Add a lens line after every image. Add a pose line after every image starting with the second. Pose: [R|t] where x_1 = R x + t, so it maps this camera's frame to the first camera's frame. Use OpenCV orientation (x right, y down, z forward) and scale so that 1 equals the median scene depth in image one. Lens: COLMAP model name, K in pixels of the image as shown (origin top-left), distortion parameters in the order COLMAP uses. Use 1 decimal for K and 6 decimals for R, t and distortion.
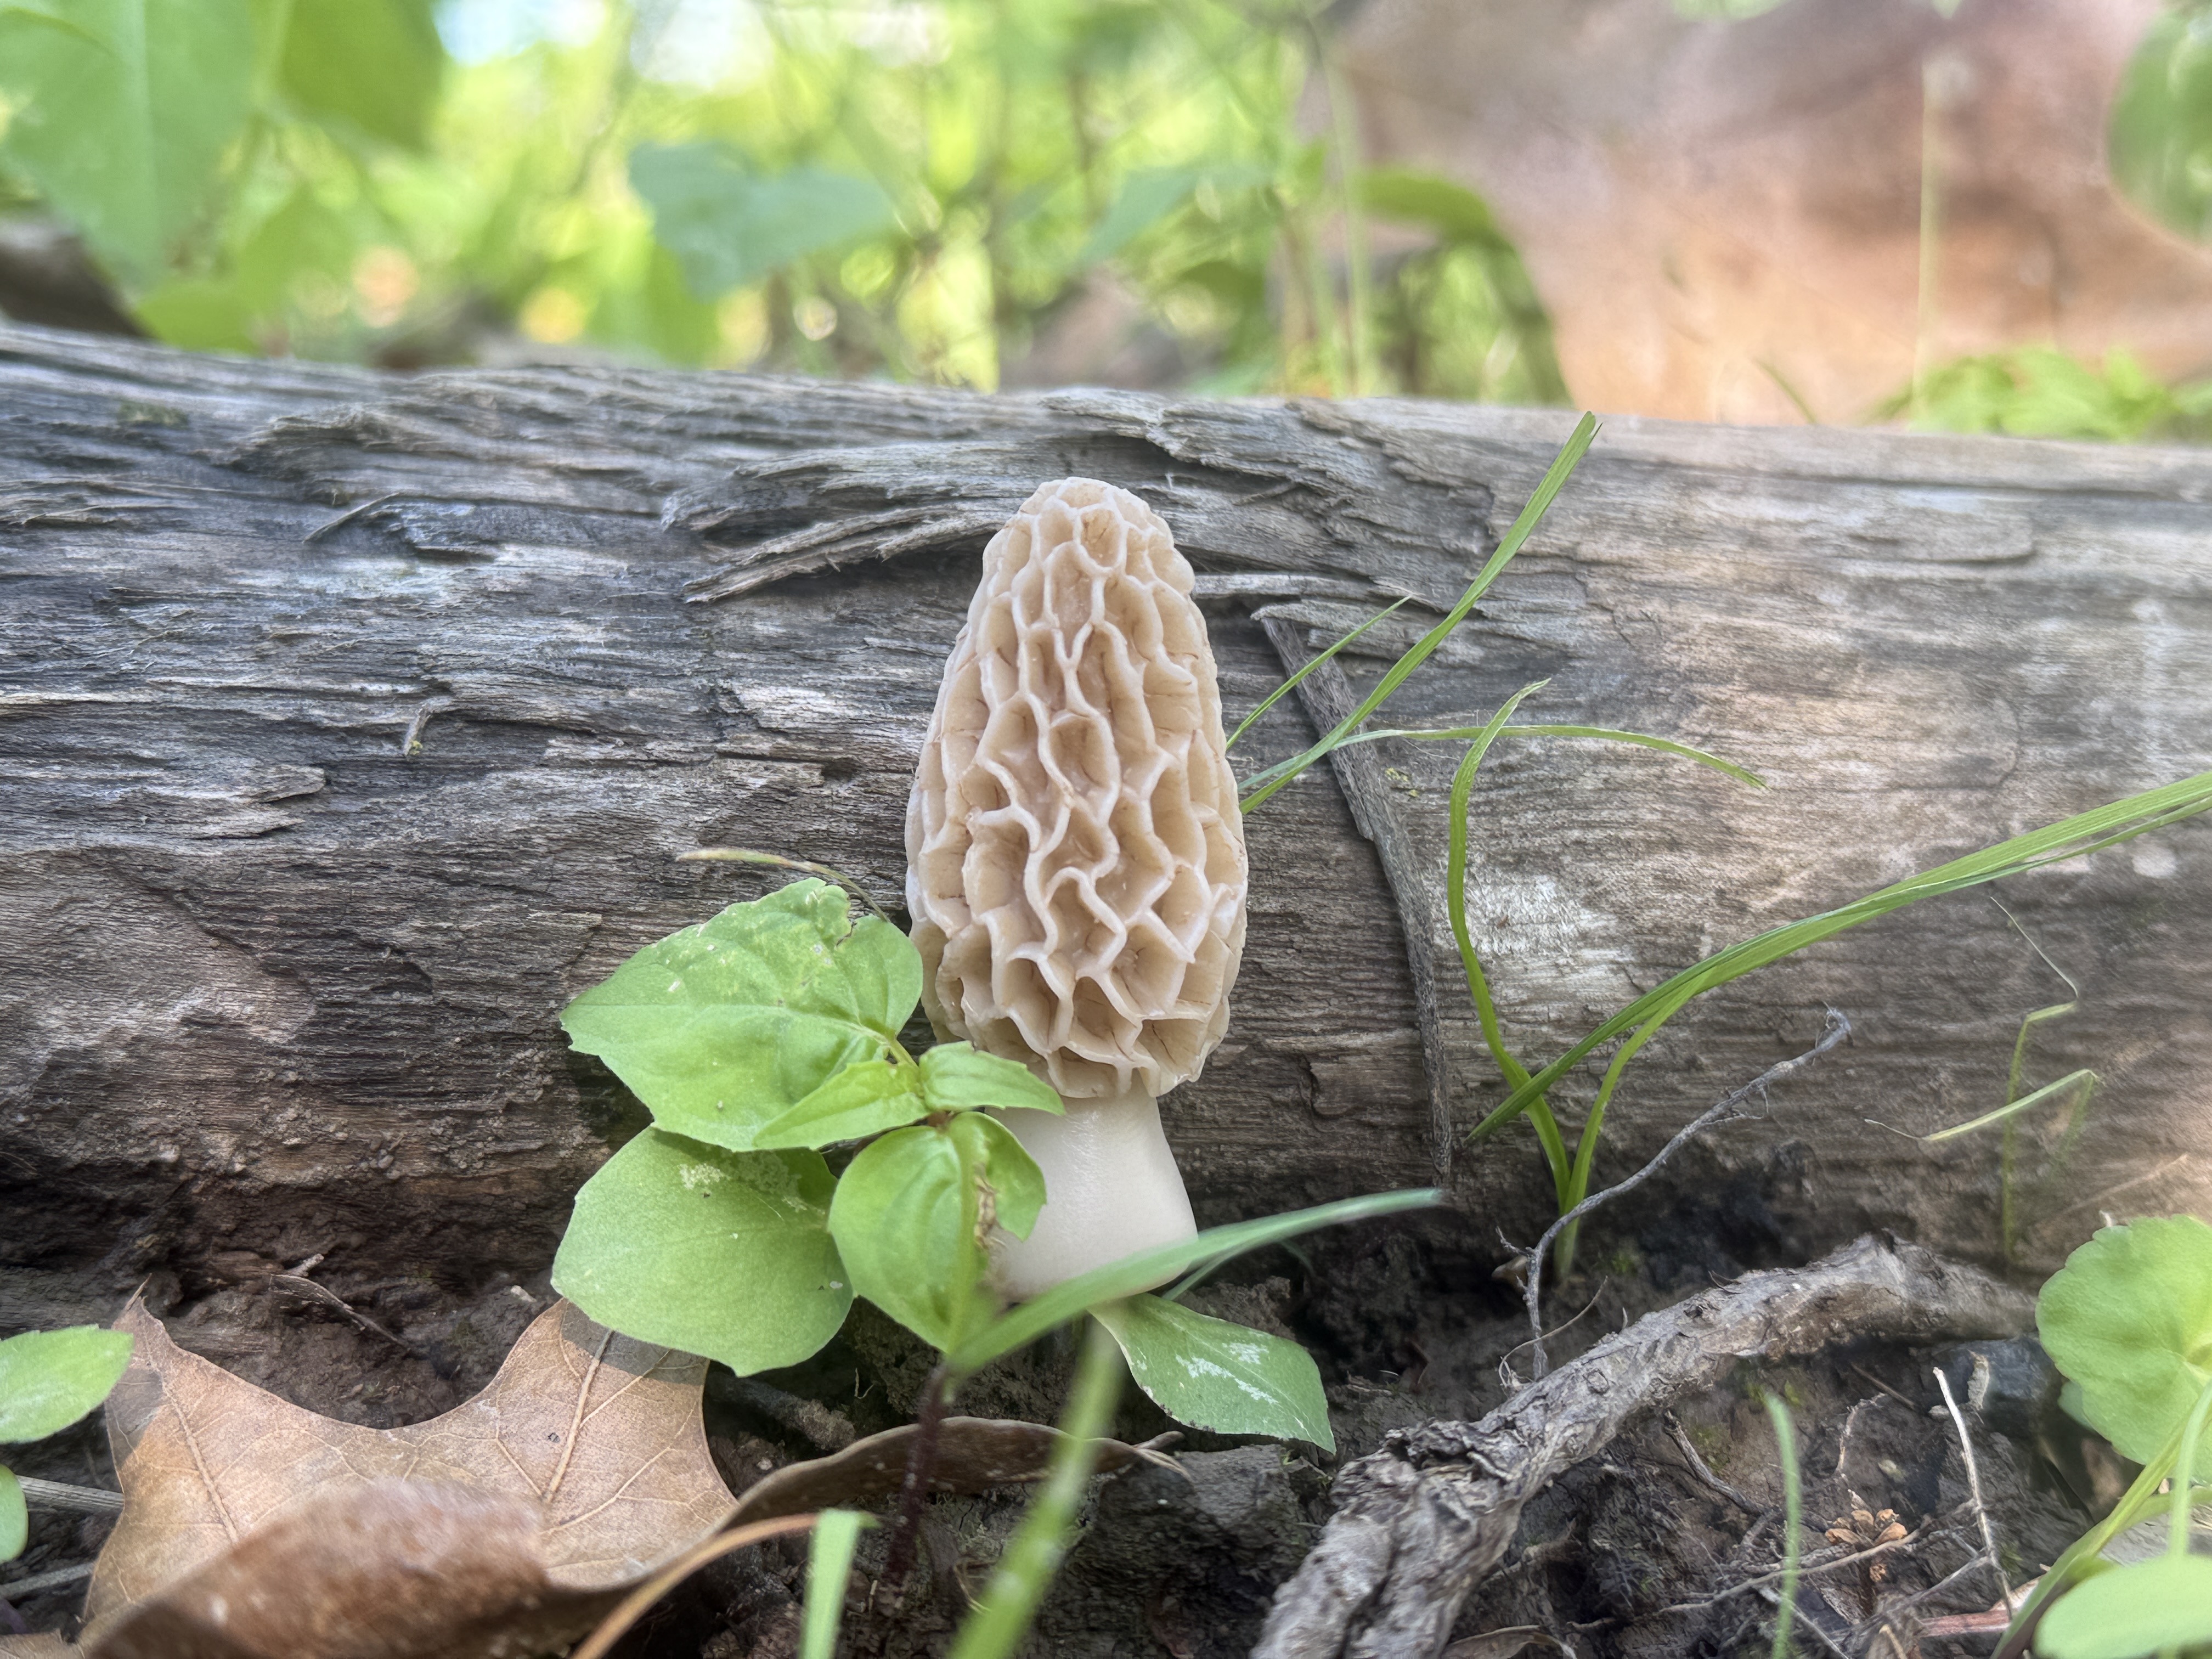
lens RADIAL K [[2952.9, 0, 1106.0], [0, 2952.9, 829.5], [0, 0, 1]] dist [0.169769, -0.522334]
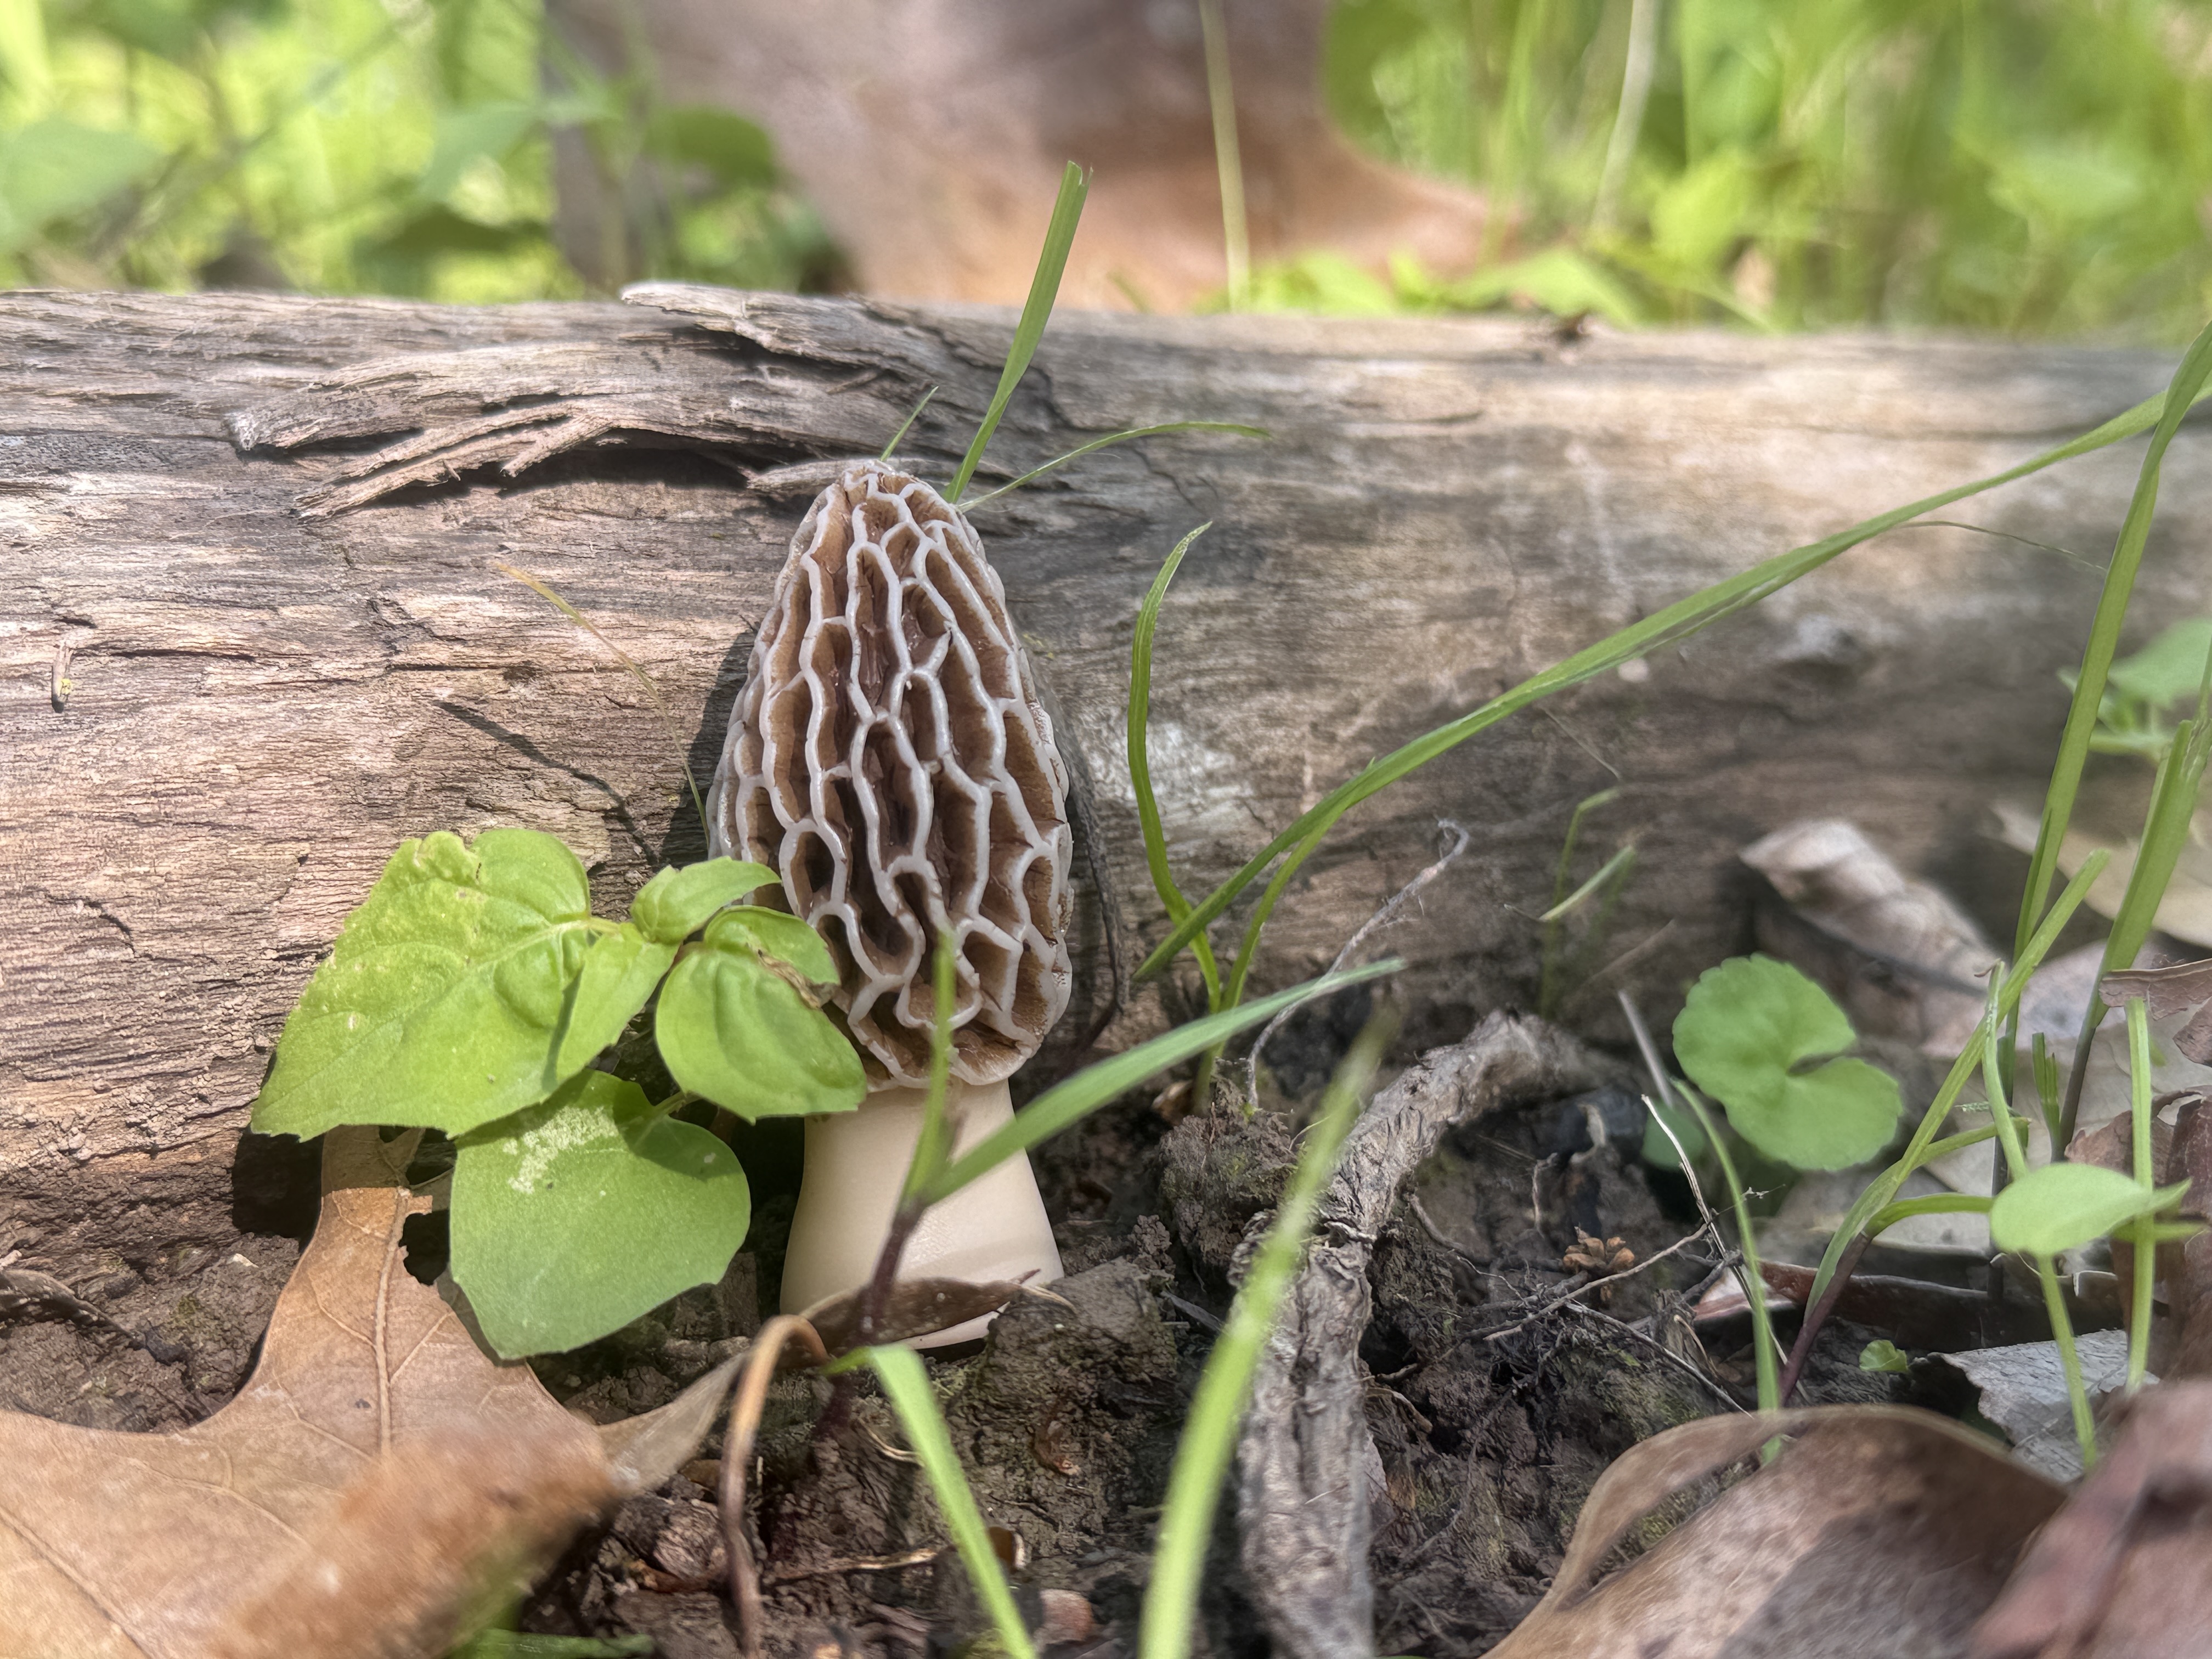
lens RADIAL K [[2952.9, 0, 1106.0], [0, 2952.9, 829.5], [0, 0, 1]] dist [0.169769, -0.522334]
pose [[0.922613, -0.104936, 0.371178, -0.278044], [0.108280, 0.994049, 0.011884, 0.039466], [-0.370216, 0.029226, 0.928486, 0.026889]]
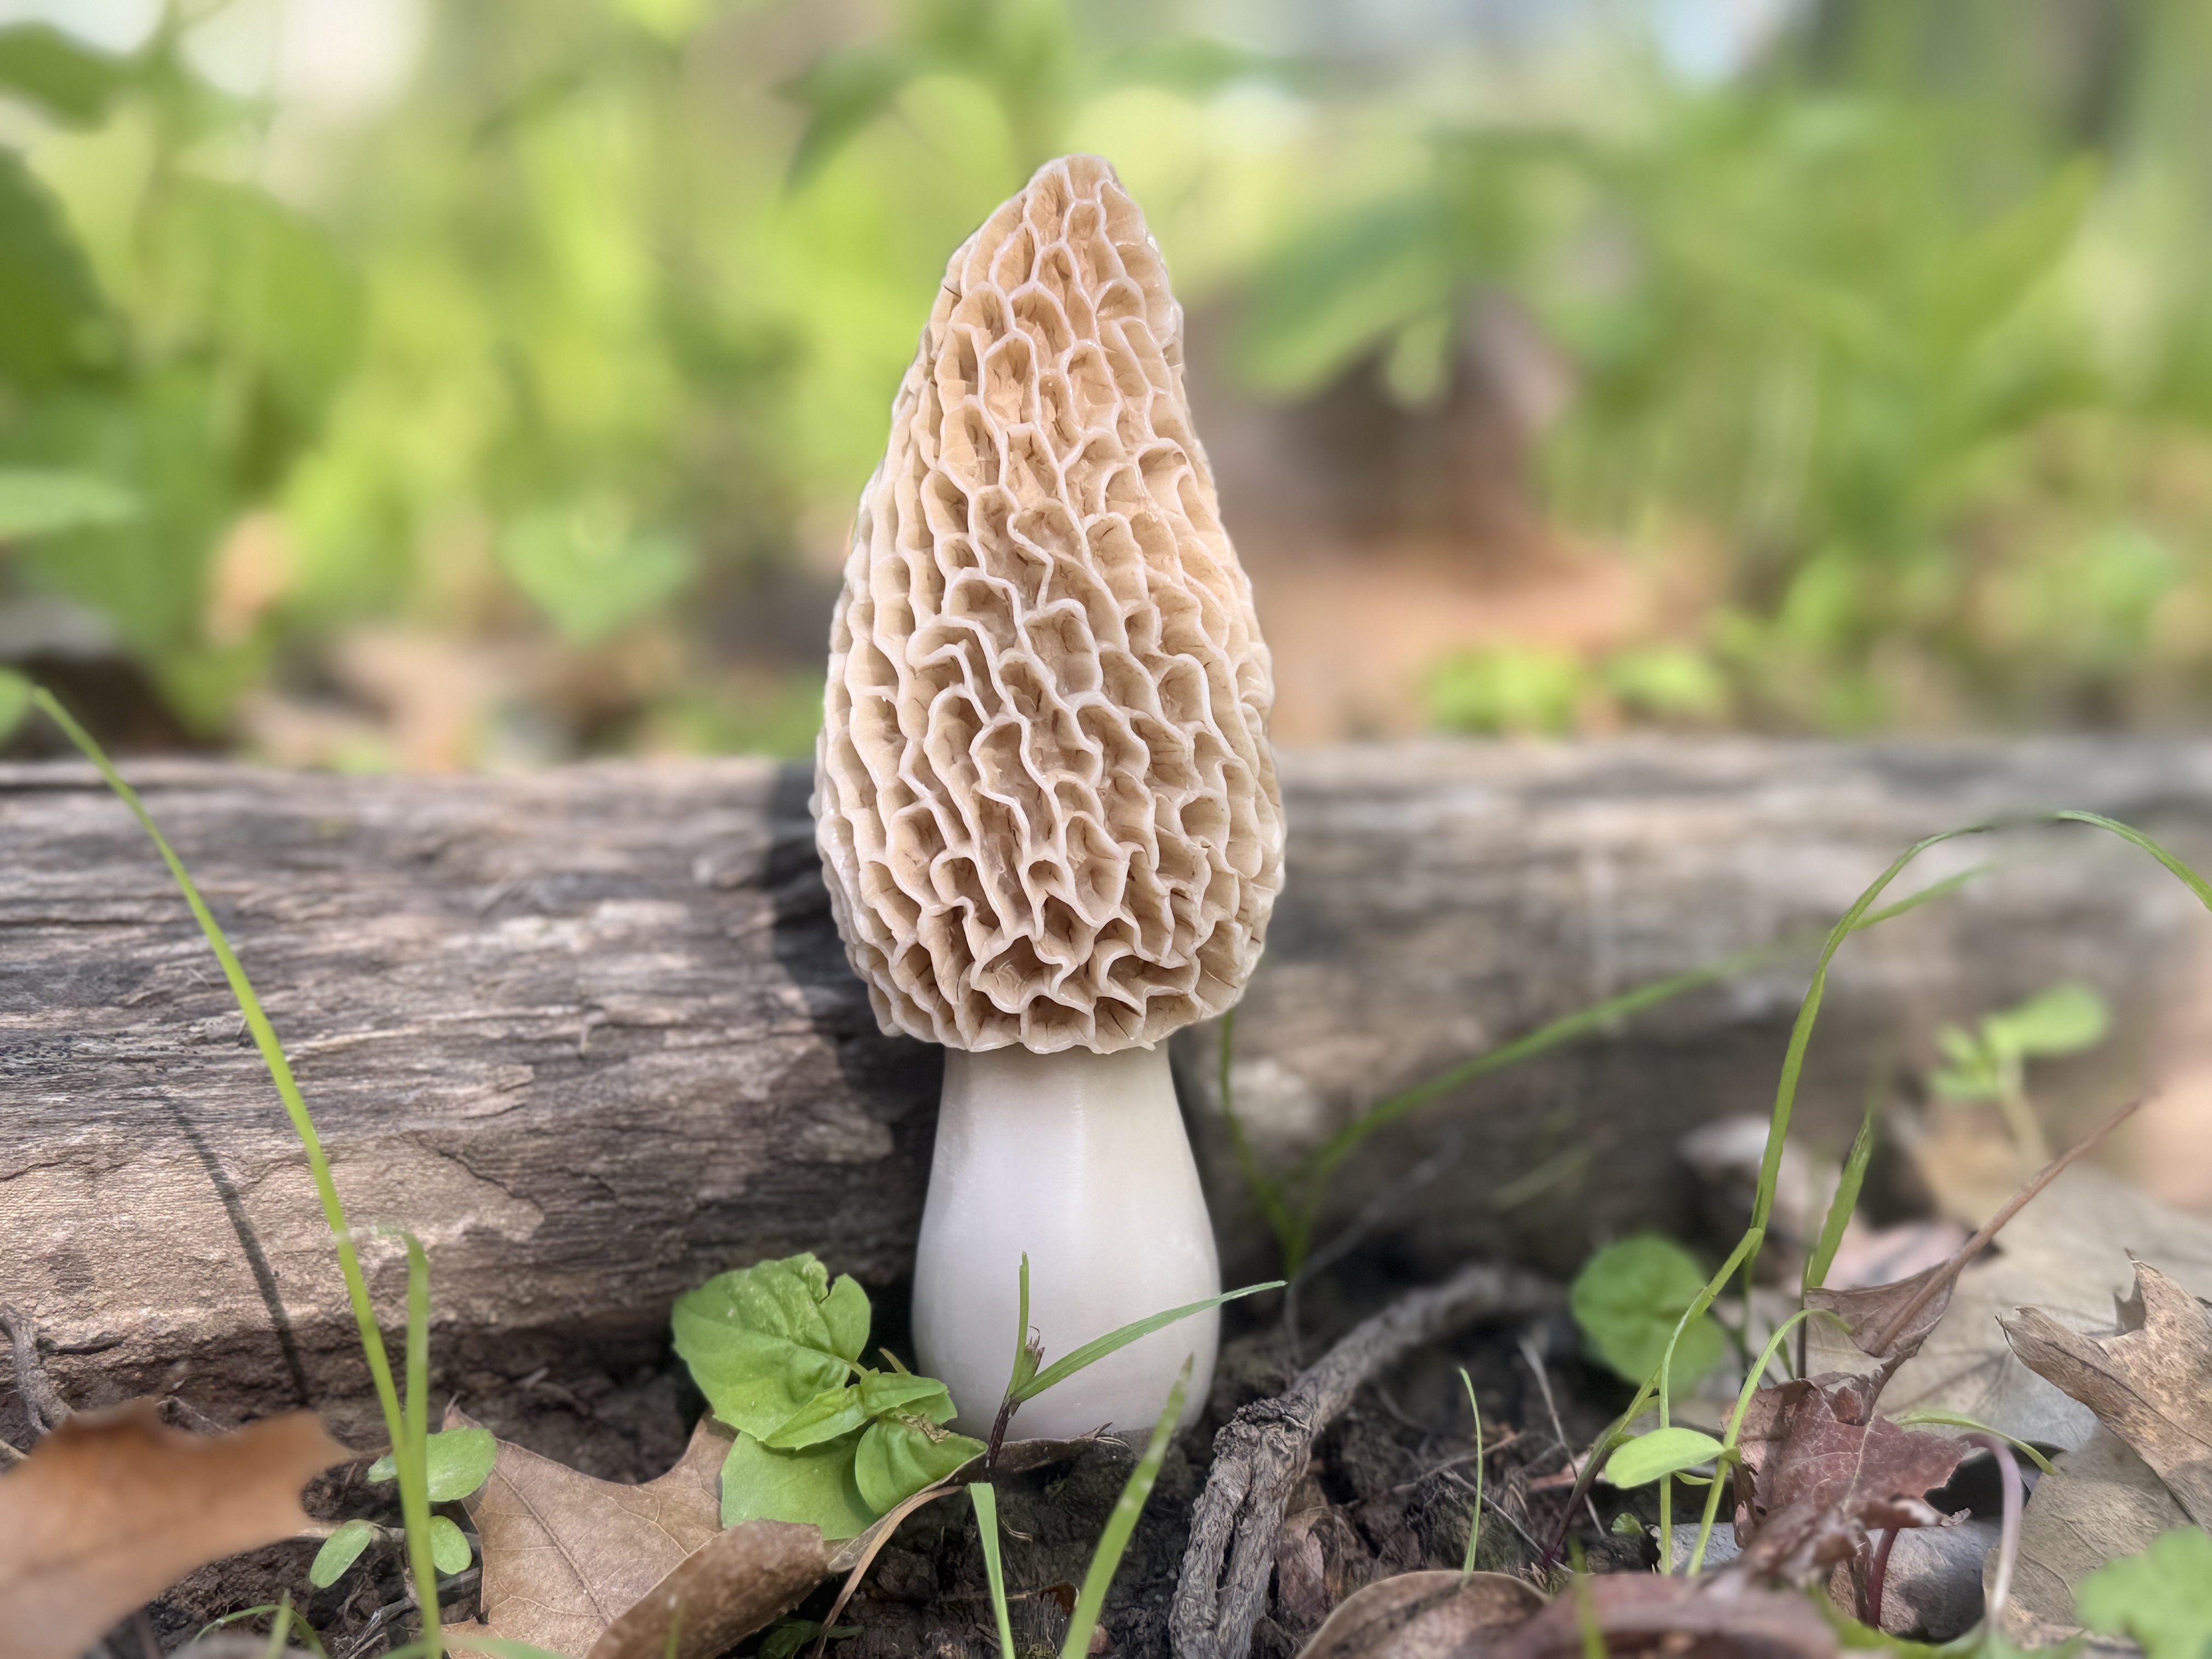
lens RADIAL K [[2870.6, 0, 1106.0], [0, 2870.6, 829.5], [0, 0, 1]] dist [0.176331, -0.470404]
pose [[0.980369, -0.067438, 0.185281, -0.233877], [0.067897, 0.997685, 0.003873, -0.129491], [-0.185113, 0.008783, 0.982678, -0.574694]]
